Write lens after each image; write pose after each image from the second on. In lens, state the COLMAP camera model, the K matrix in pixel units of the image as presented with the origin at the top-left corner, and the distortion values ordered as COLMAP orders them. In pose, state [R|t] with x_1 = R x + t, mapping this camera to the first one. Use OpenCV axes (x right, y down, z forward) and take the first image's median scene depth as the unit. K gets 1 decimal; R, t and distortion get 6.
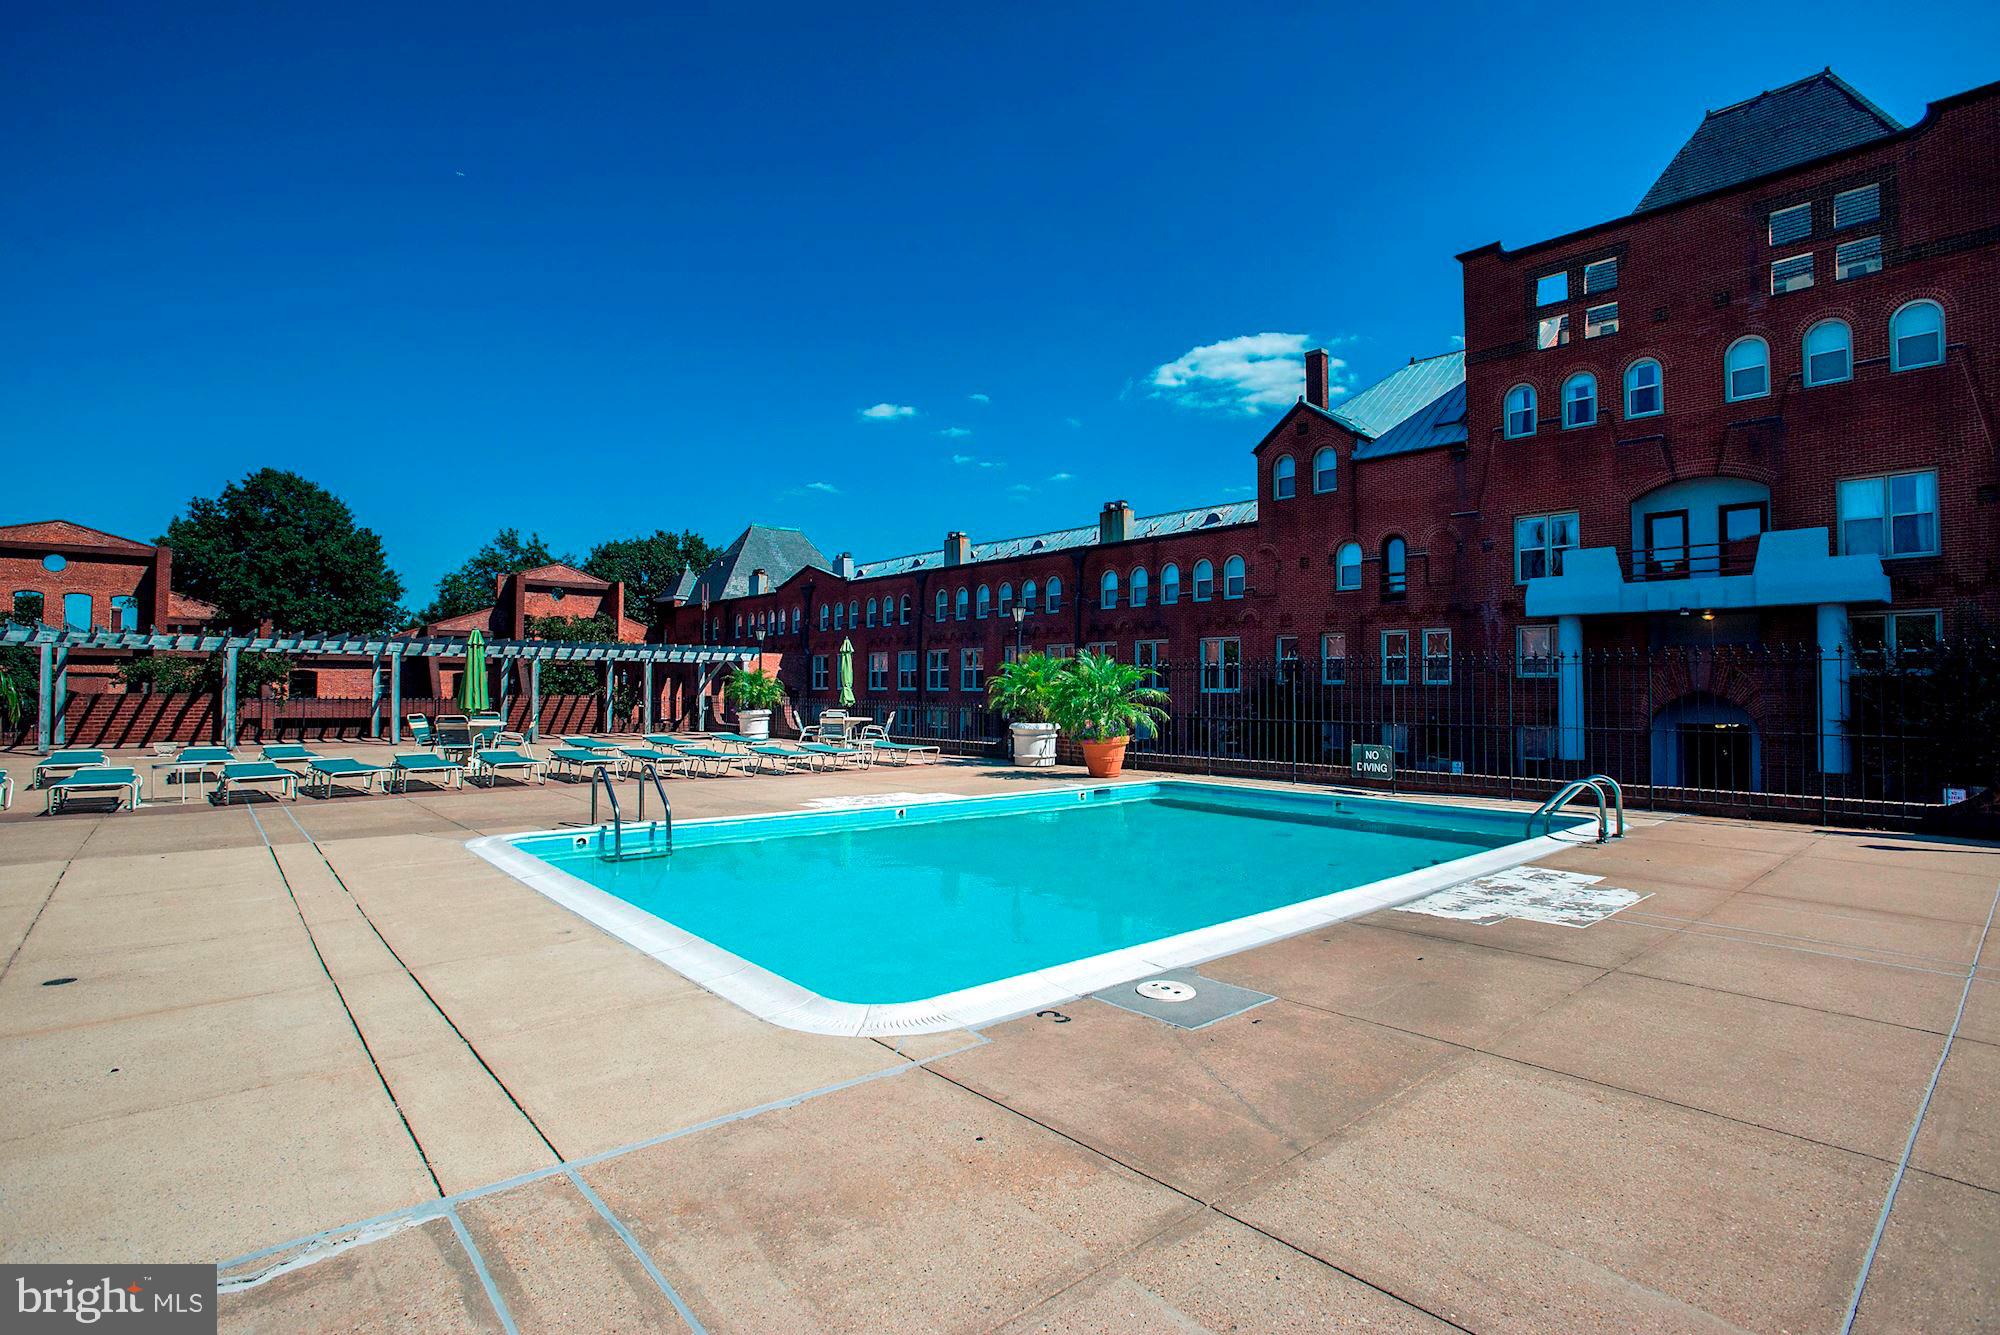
lens RADIAL K [[969.5, 0, 1000.0], [0, 969.5, 667.5], [0, 0, 1]] dist [-0.068428, 0.032324]
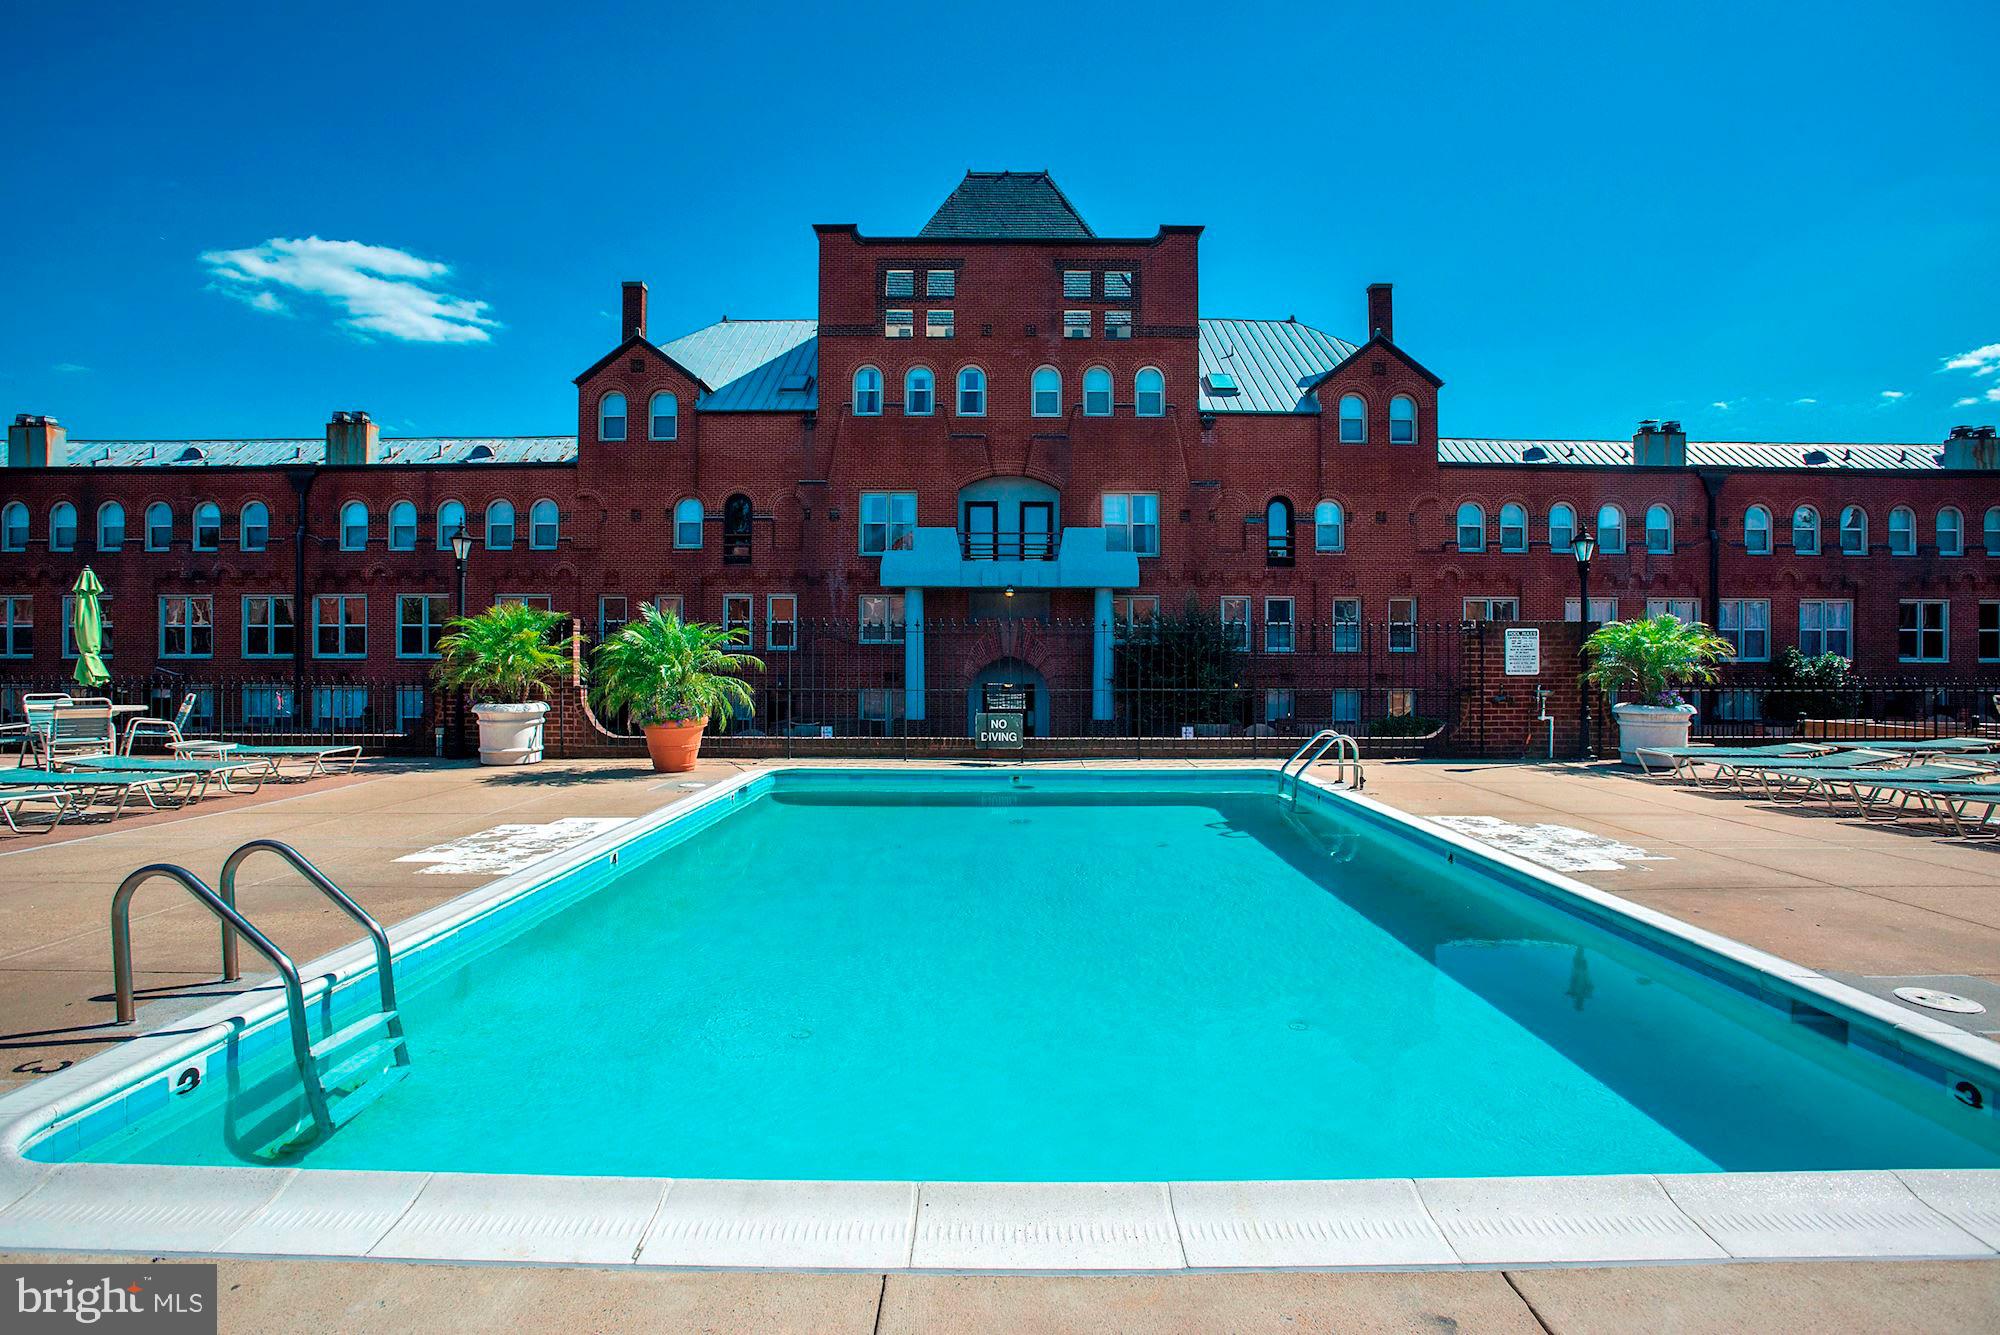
lens RADIAL K [[969.5, 0, 1000.0], [0, 969.5, 667.5], [0, 0, 1]] dist [-0.068428, 0.032324]
pose [[0.666356, -0.011995, 0.745537, -0.166808], [-0.015219, 0.999443, 0.029683, 0.003238], [-0.745478, -0.031126, 0.665803, 0.181713]]
